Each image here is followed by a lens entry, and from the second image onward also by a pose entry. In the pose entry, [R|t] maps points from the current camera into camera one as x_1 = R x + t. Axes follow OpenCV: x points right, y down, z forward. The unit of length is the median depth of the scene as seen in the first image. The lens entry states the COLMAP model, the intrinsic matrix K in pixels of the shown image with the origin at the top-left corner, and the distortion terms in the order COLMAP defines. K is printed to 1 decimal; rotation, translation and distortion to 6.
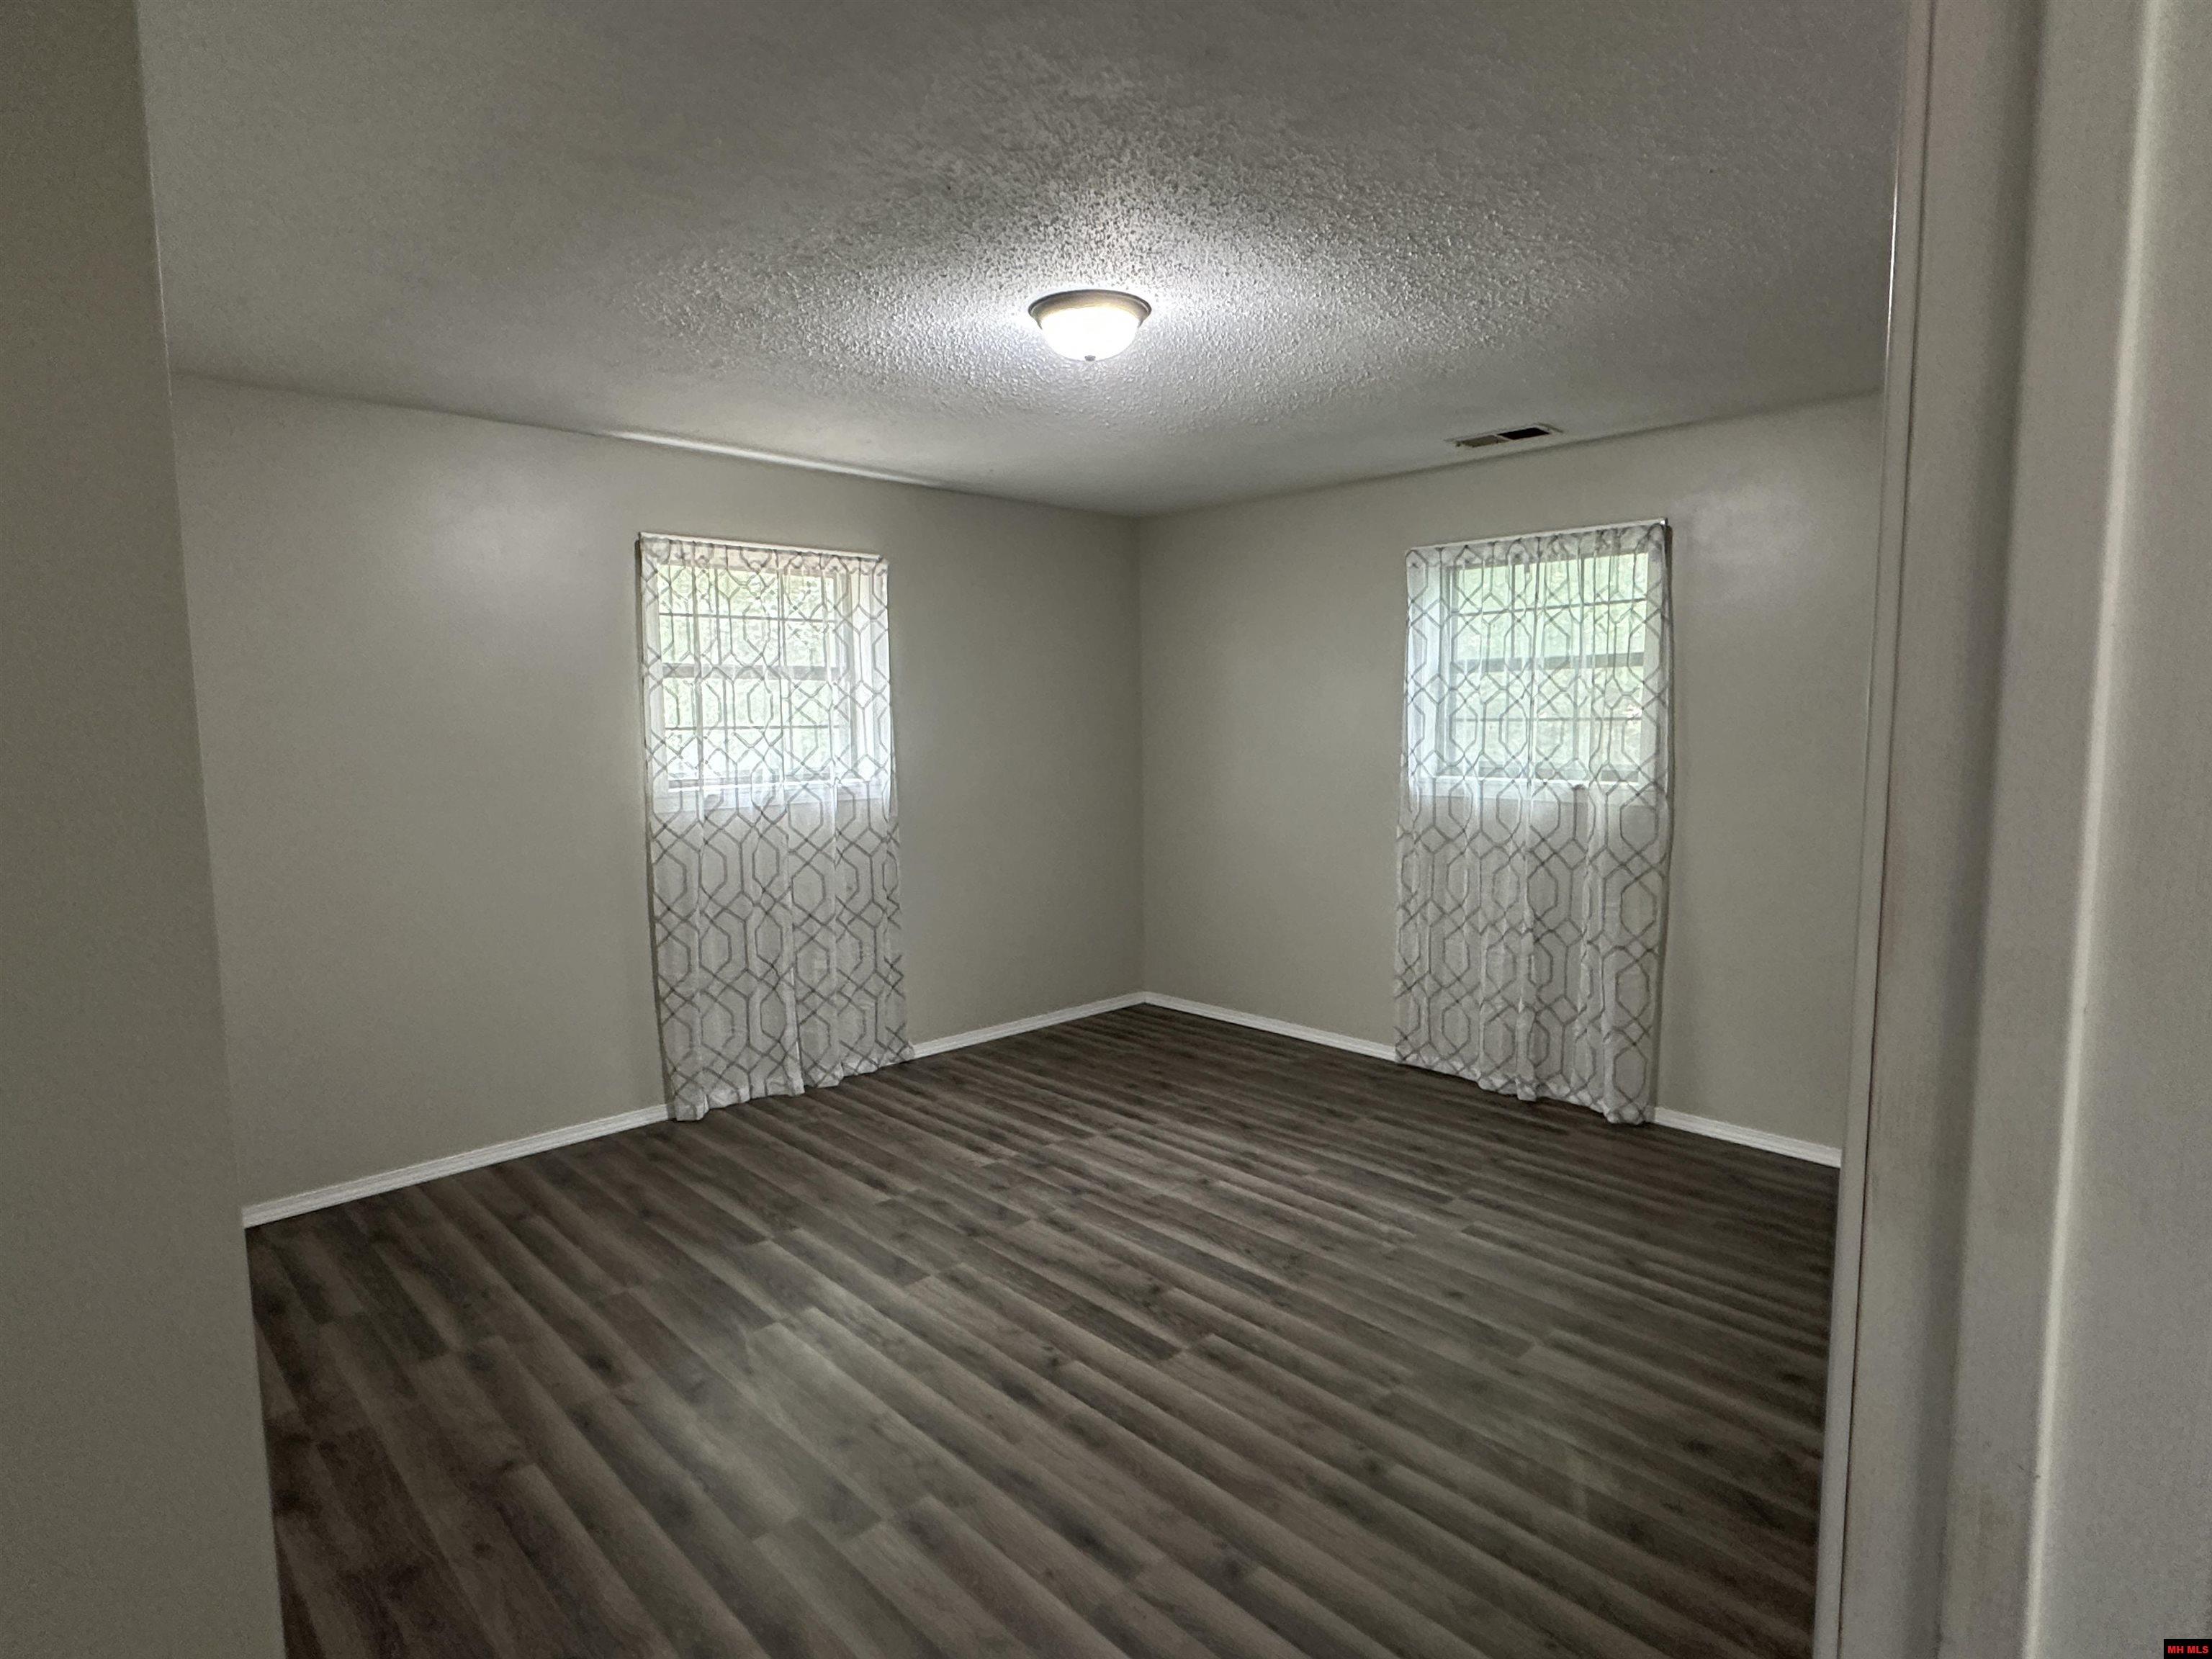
lens RADIAL K [[1170.3, 0, 1109.2], [0, 1170.3, 845.4], [0, 0, 1]] dist [-0.000922, 0.001634]
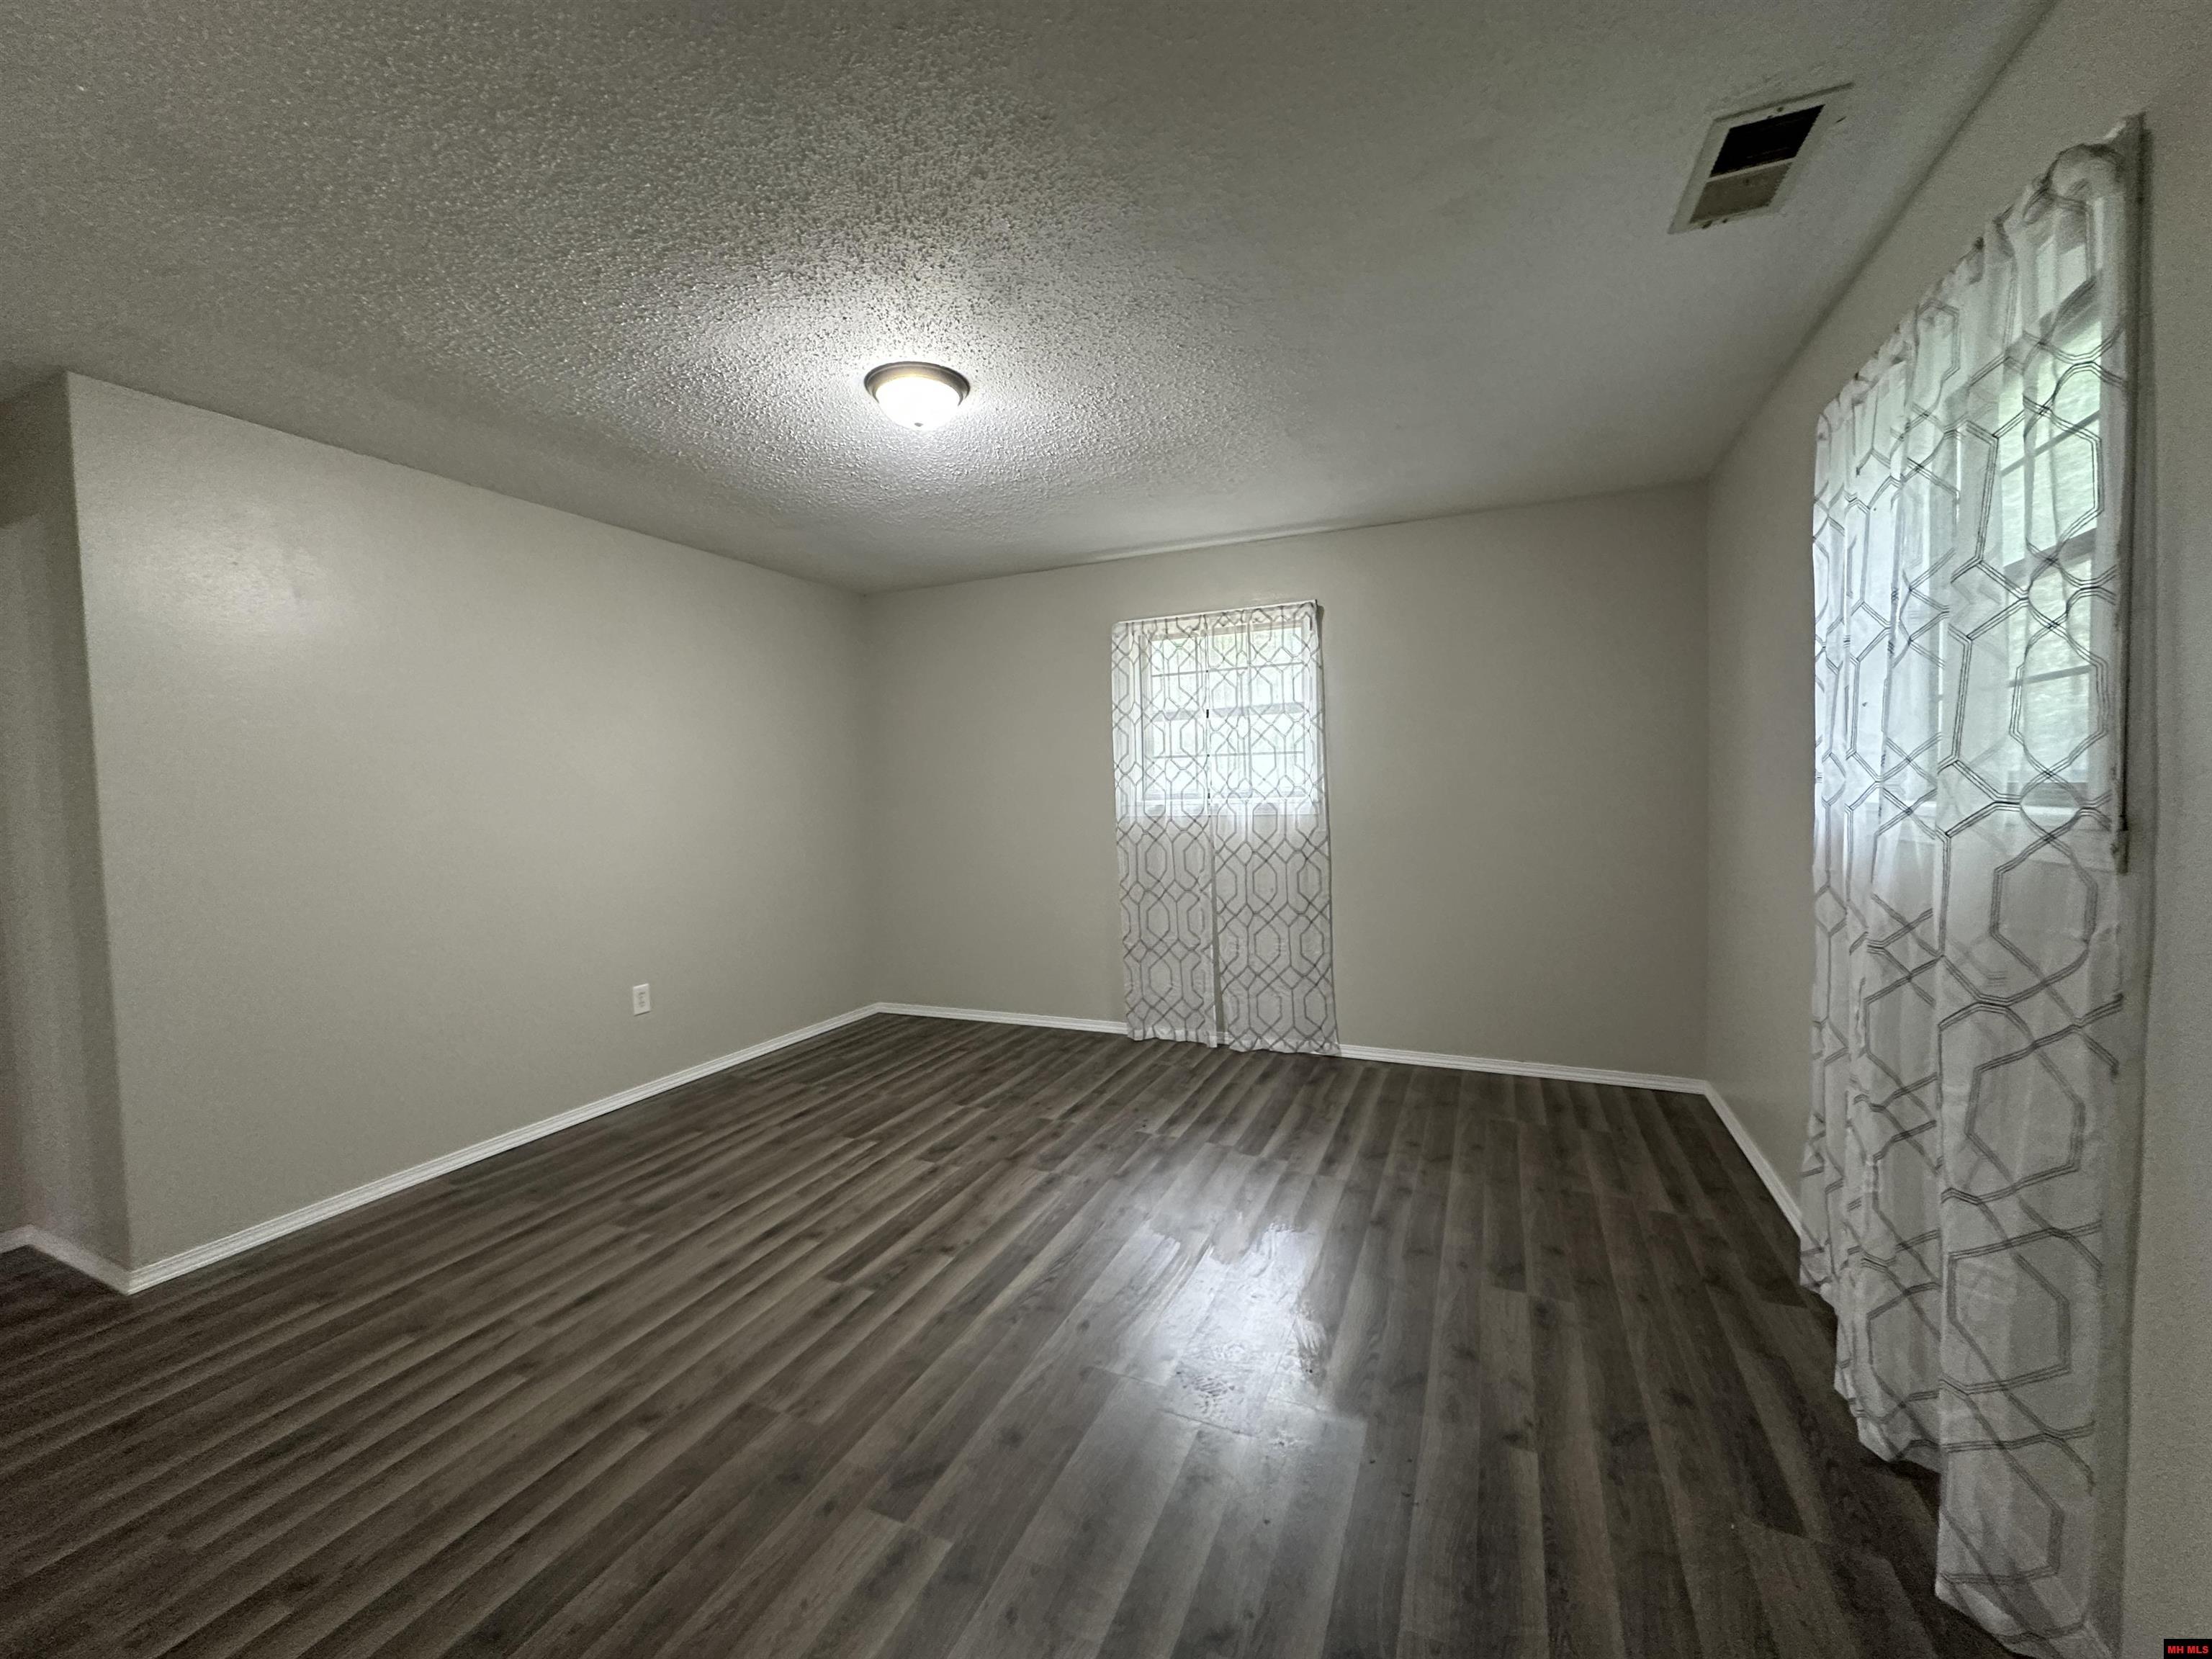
lens RADIAL K [[879.9, 0, 1098.3], [0, 879.9, 824.3], [0, 0, 1]] dist [-0.002757, 0.001020]
pose [[0.374743, 0.037580, -0.926367, 0.651737], [-0.084268, 0.996423, 0.006333, -0.024129], [0.923291, 0.075690, 0.376569, 0.619156]]
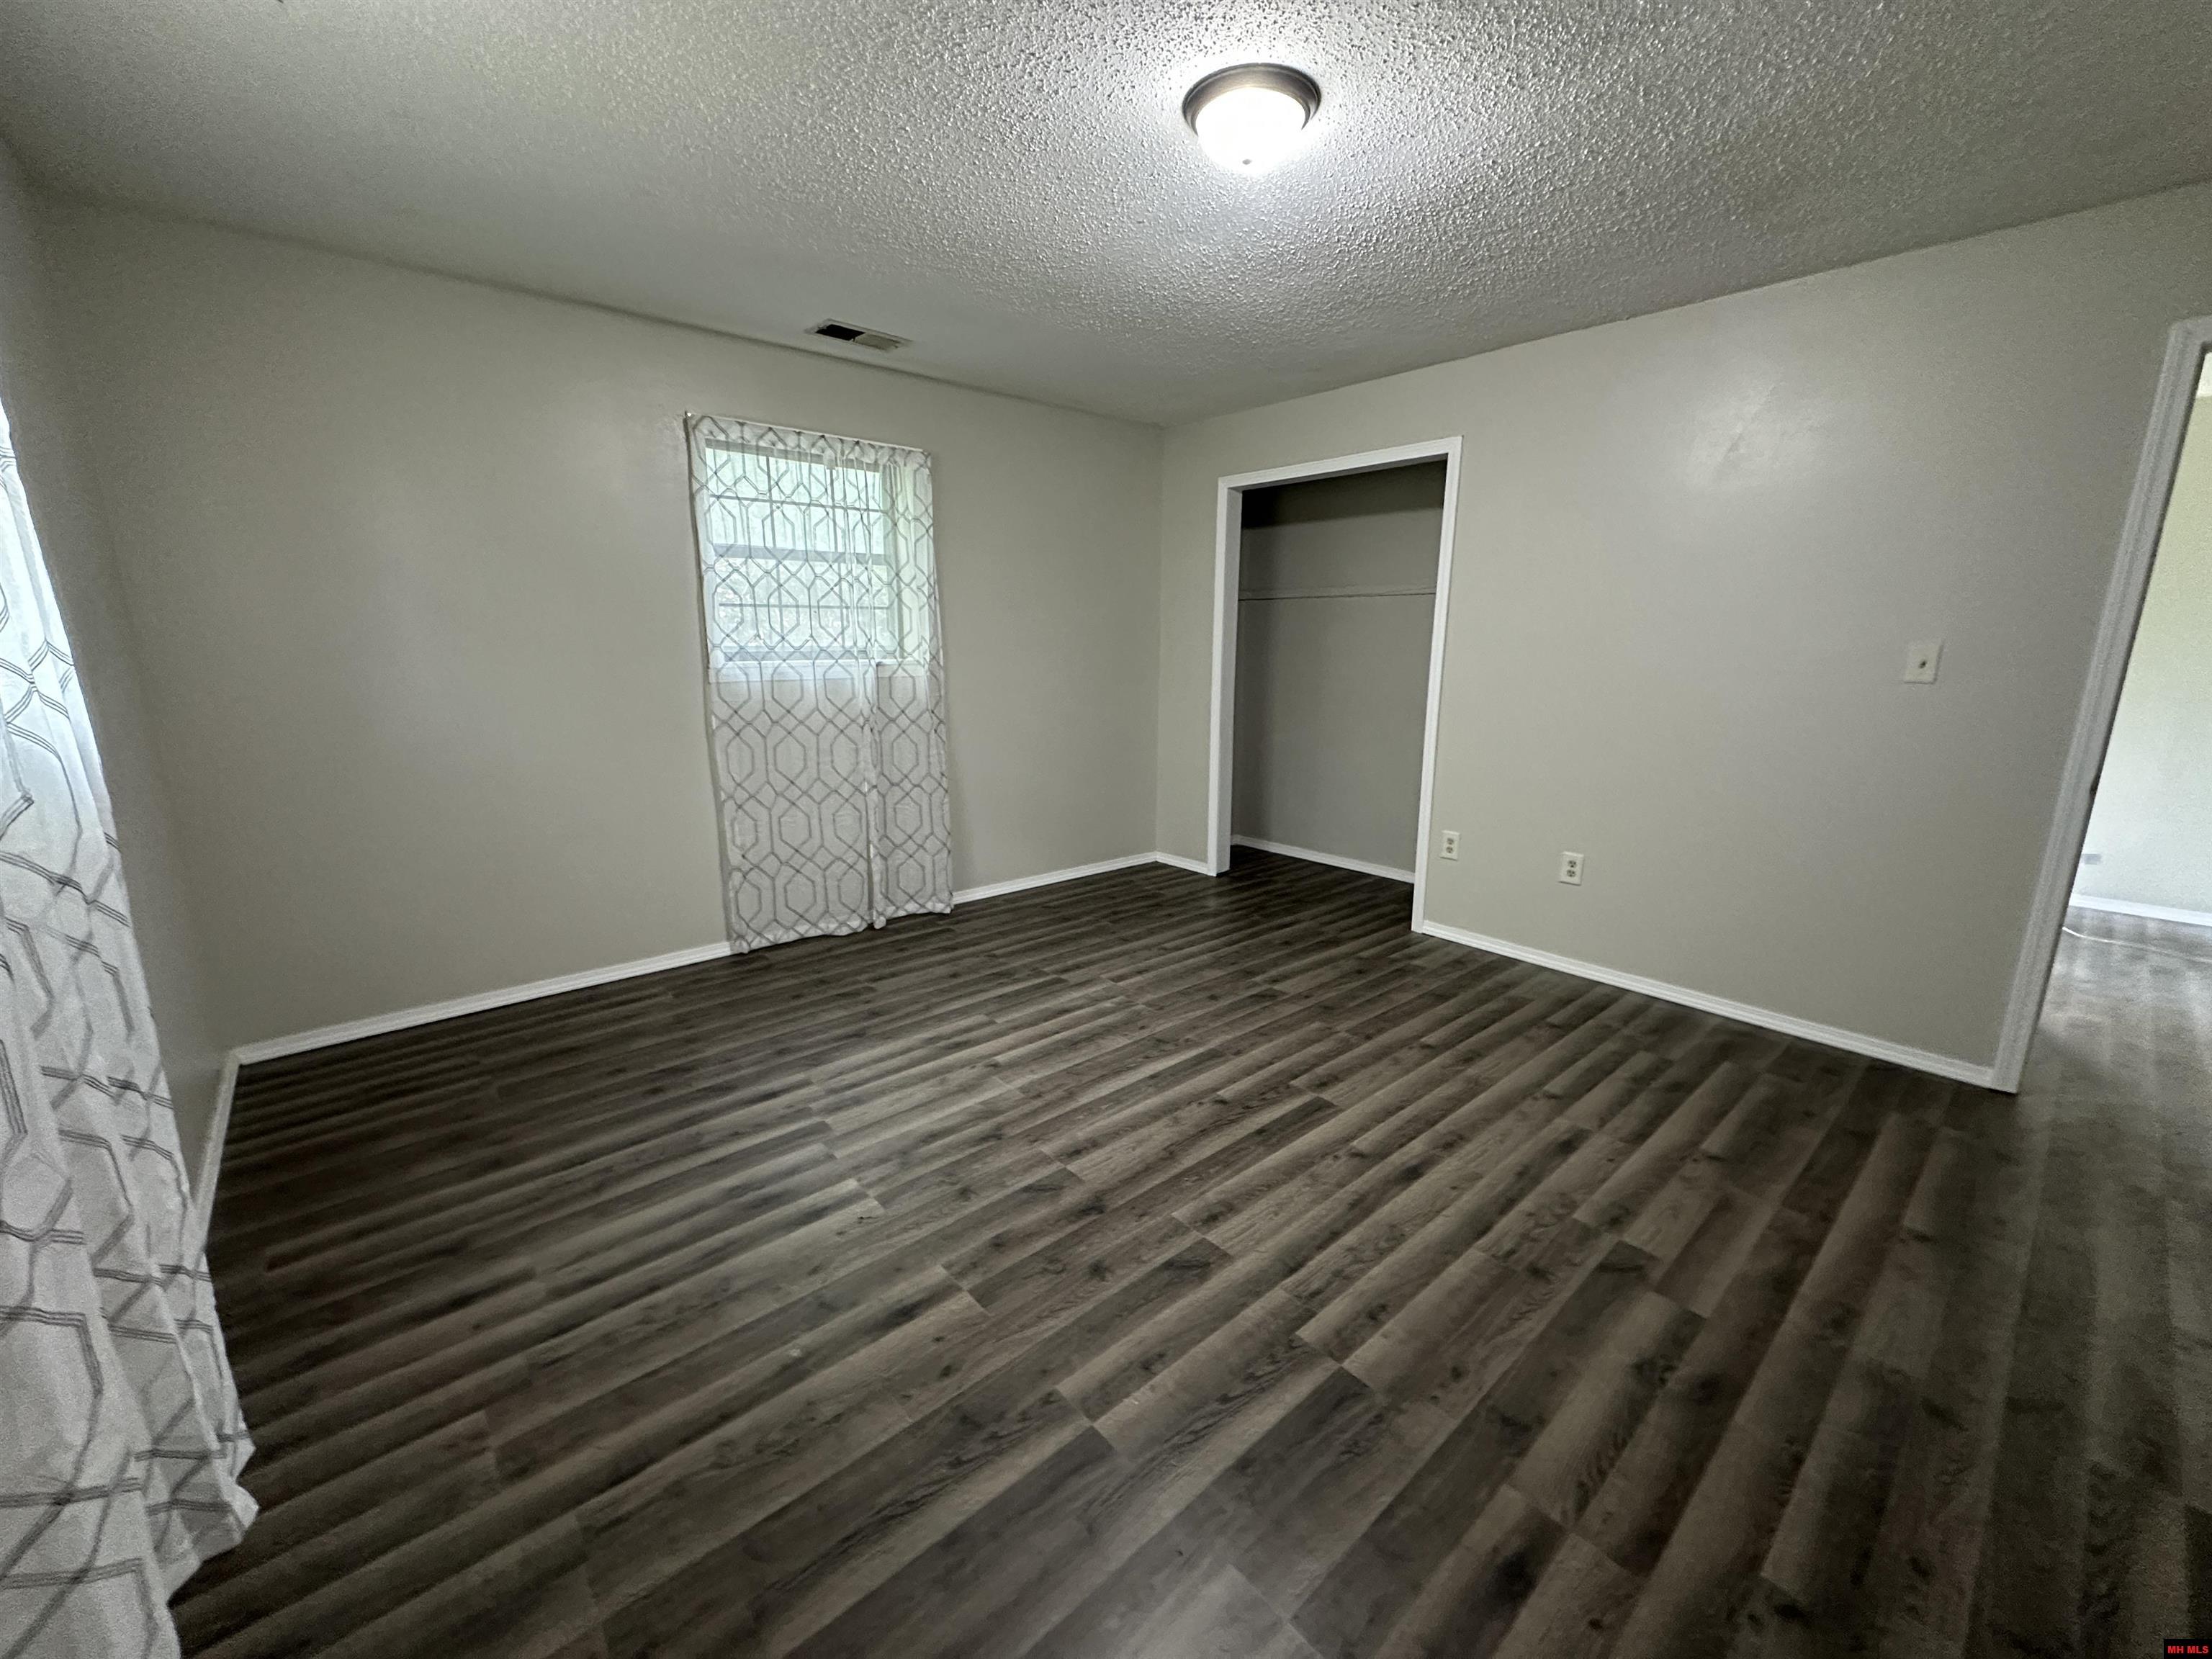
lens RADIAL K [[879.9, 0, 1098.2], [0, 879.9, 829.9], [0, 0, 1]] dist [-0.002757, 0.001020]
pose [[0.051162, -0.206344, 0.977141, -0.576428], [0.108091, 0.973819, 0.199983, -0.044032], [-0.992824, 0.095388, 0.072126, 0.806217]]
